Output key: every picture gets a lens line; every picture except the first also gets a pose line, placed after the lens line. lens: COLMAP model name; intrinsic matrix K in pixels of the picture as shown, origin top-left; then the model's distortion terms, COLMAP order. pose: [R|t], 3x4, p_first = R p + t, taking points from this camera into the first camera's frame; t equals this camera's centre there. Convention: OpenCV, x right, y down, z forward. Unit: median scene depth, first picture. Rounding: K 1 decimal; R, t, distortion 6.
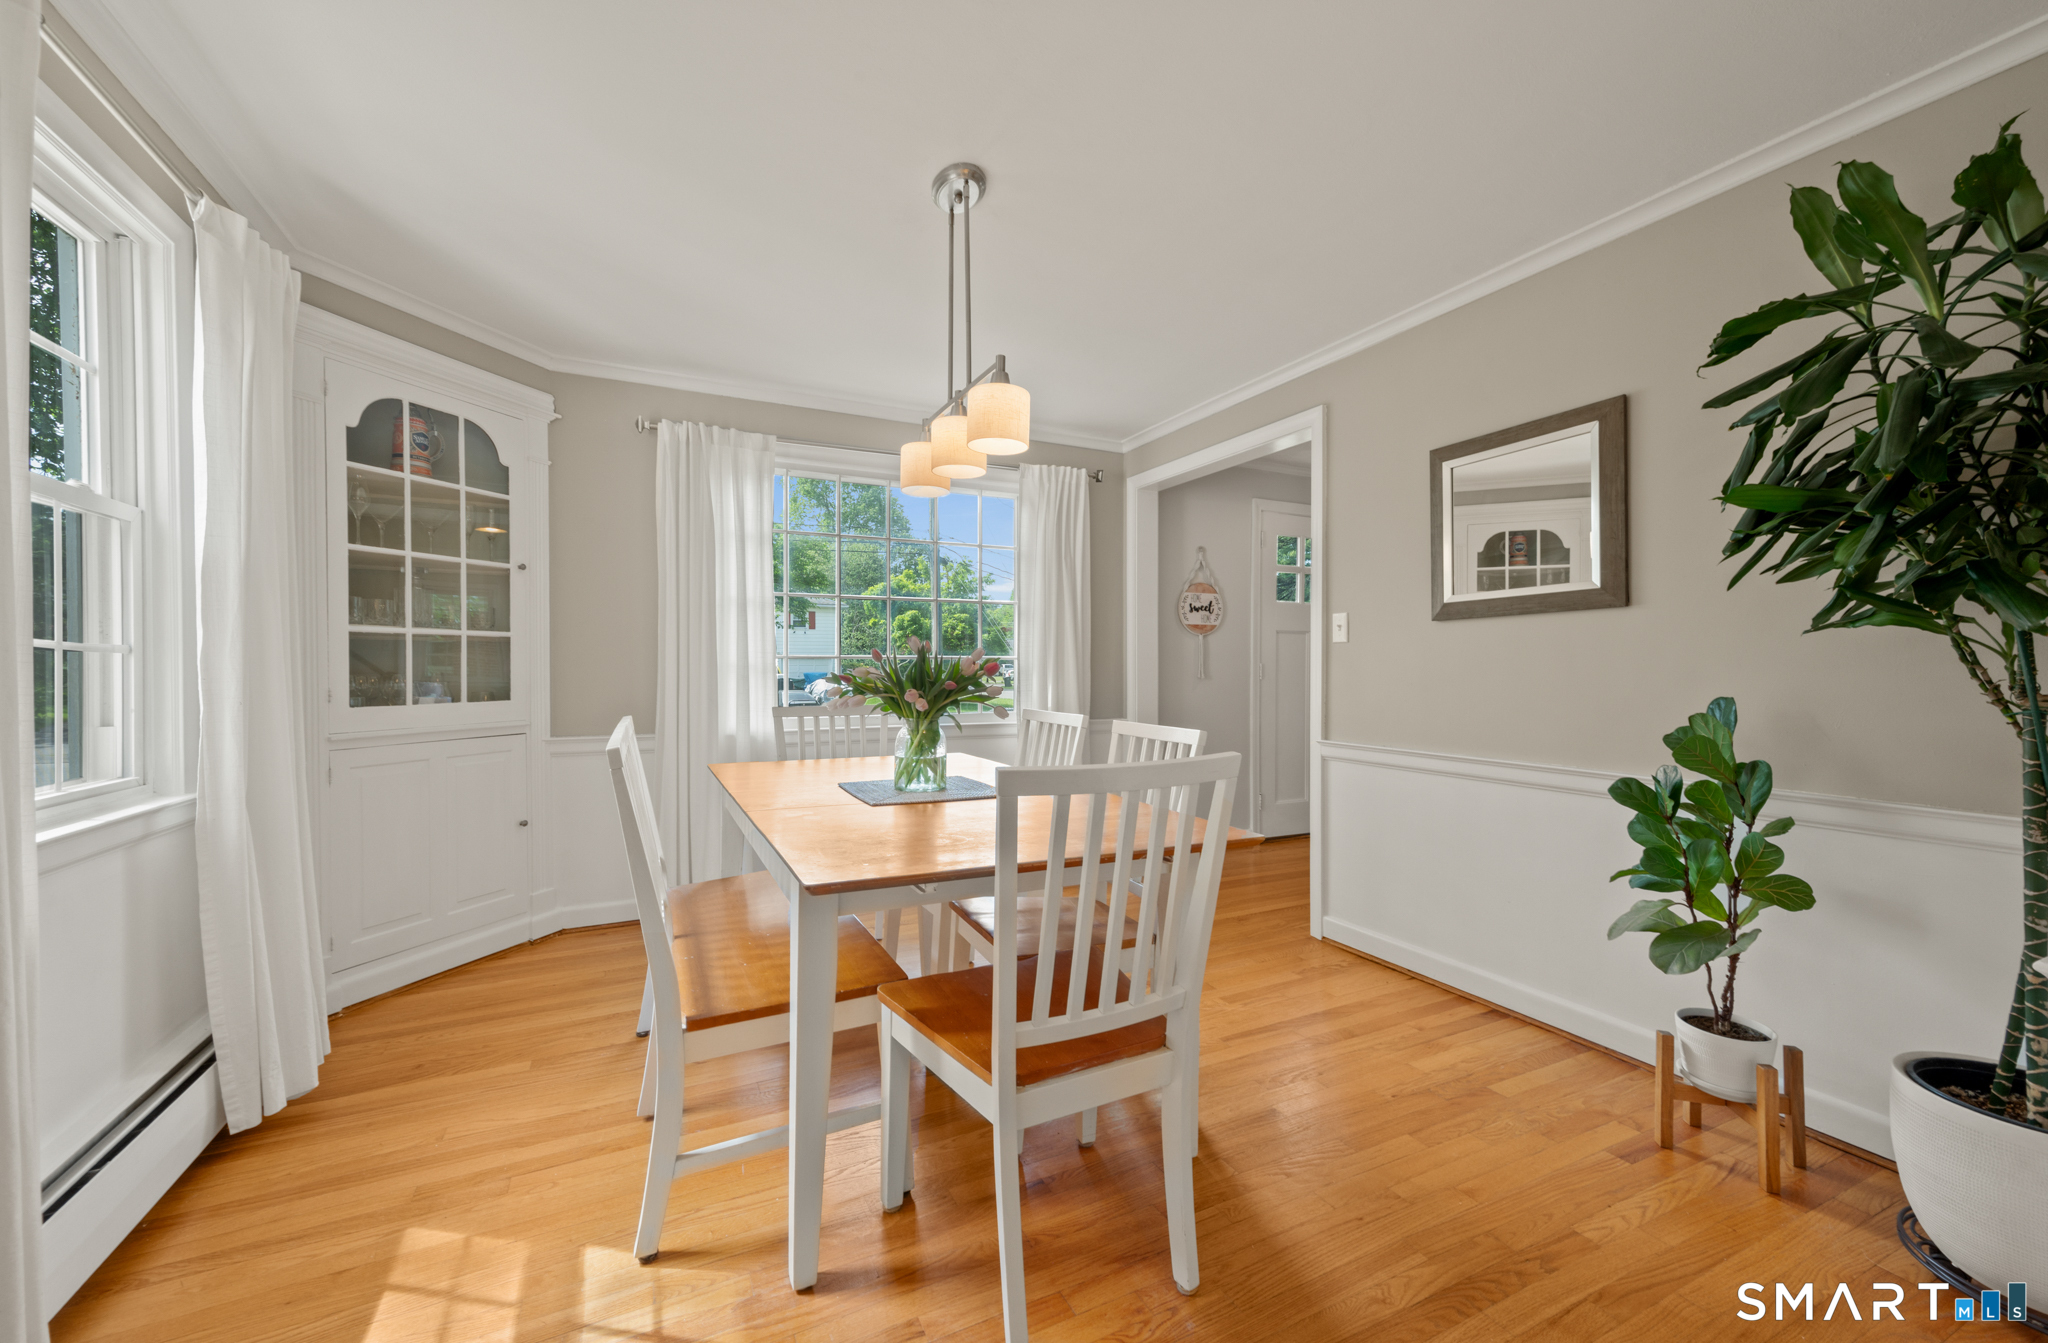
lens RADIAL K [[777.5, 0, 1022.7], [0, 777.5, 679.1], [0, 0, 1]] dist [0.000781, 0.000187]
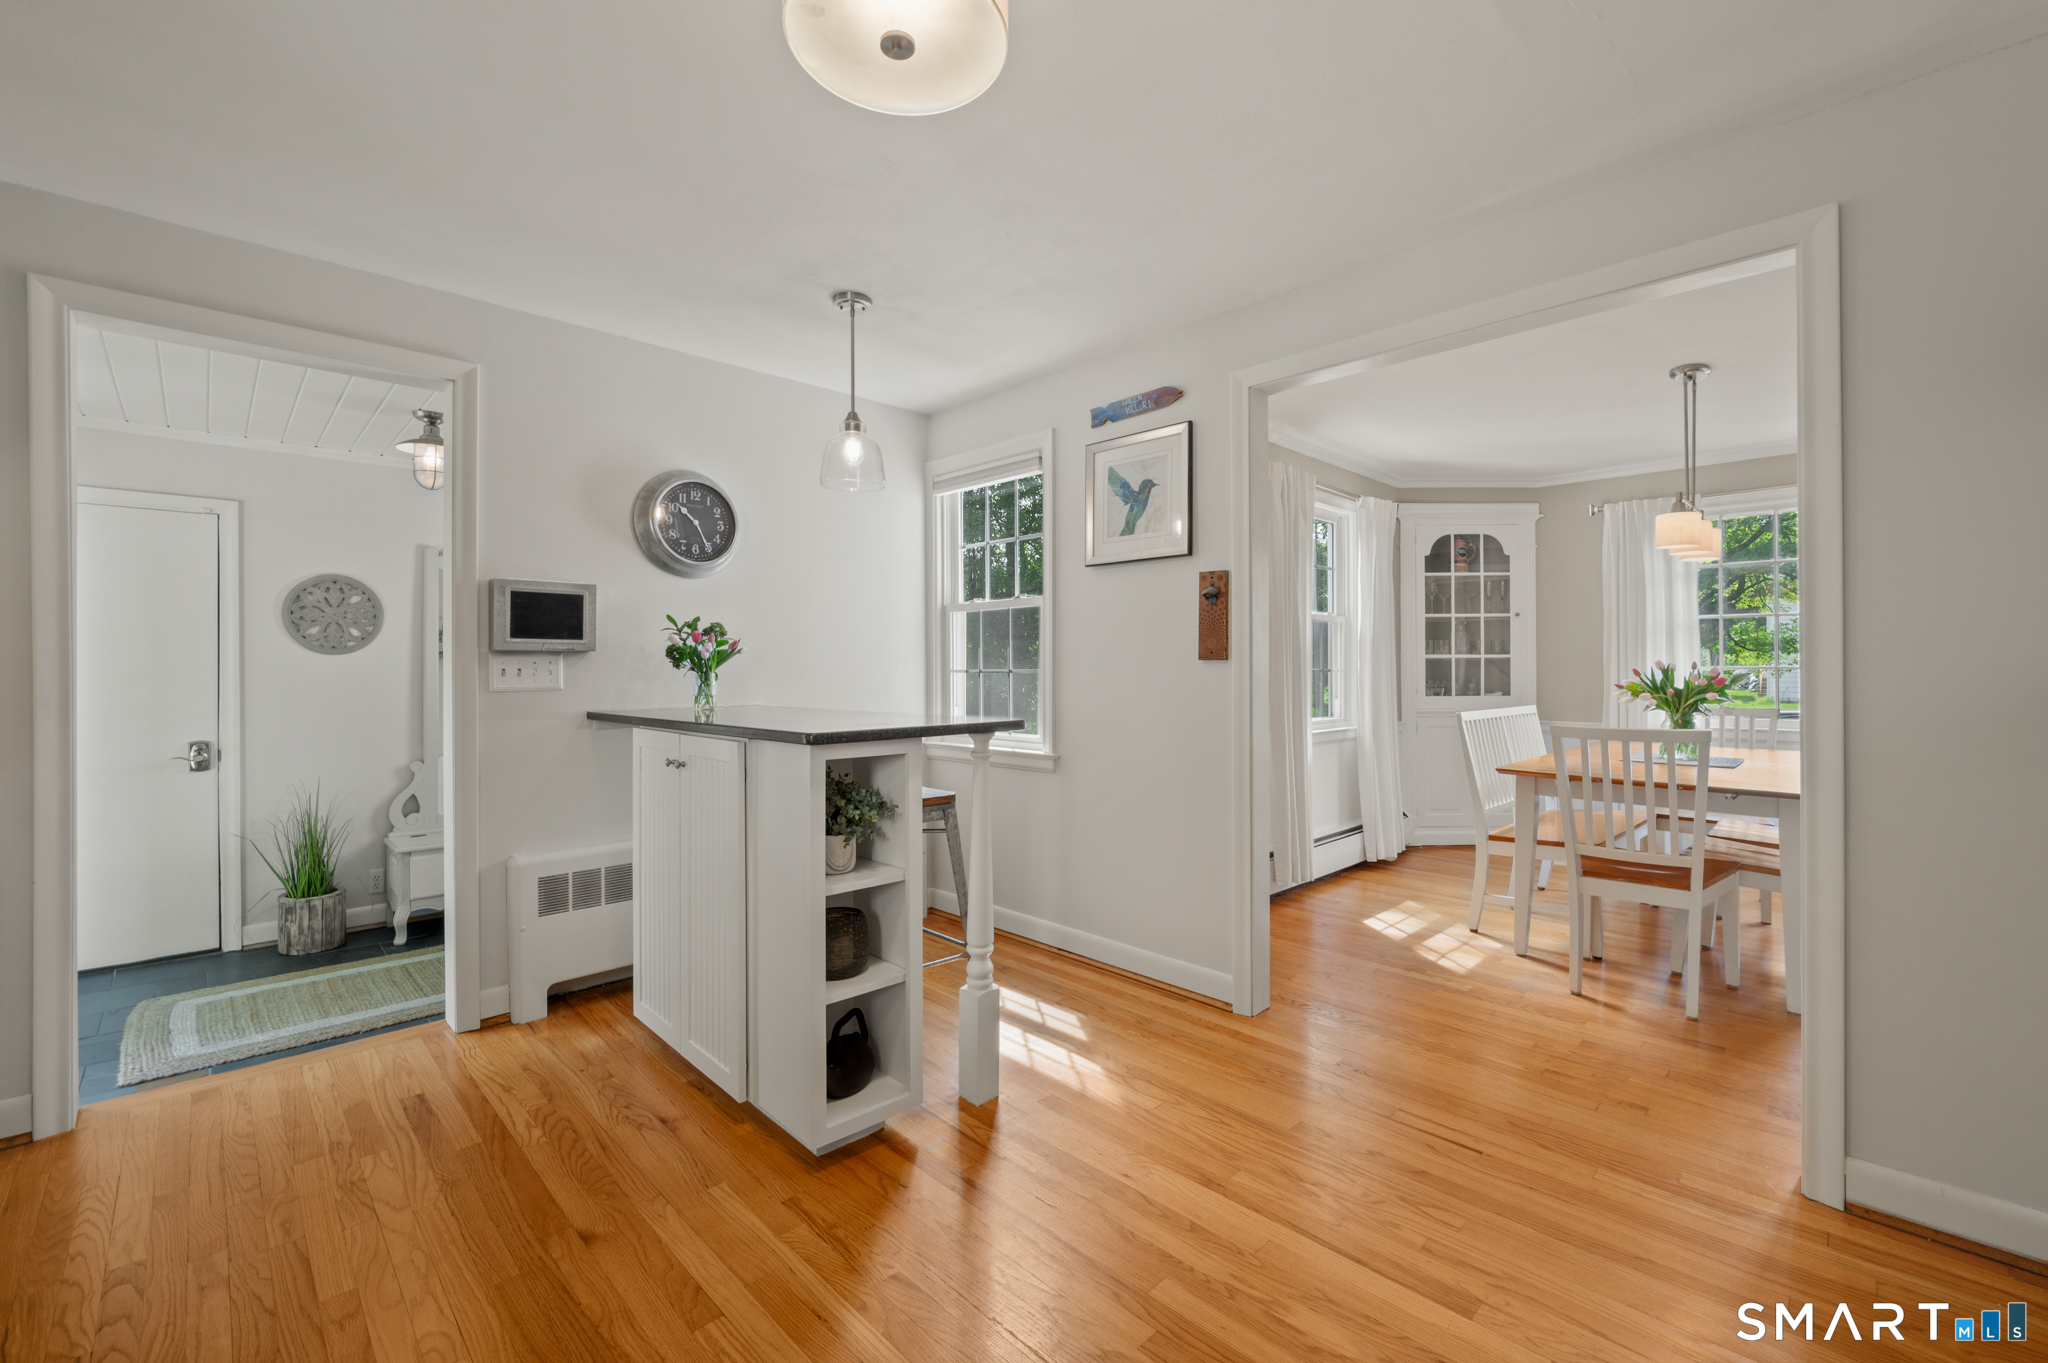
lens RADIAL K [[857.5, 0, 1024.0], [0, 857.5, 681.5], [0, 0, 1]] dist [0.010740, -0.000135]
pose [[0.292912, 0.000822, -0.956139, 0.924554], [-0.007055, 0.999974, -0.001302, 0.008391], [0.956114, 0.007127, 0.292910, -0.618980]]
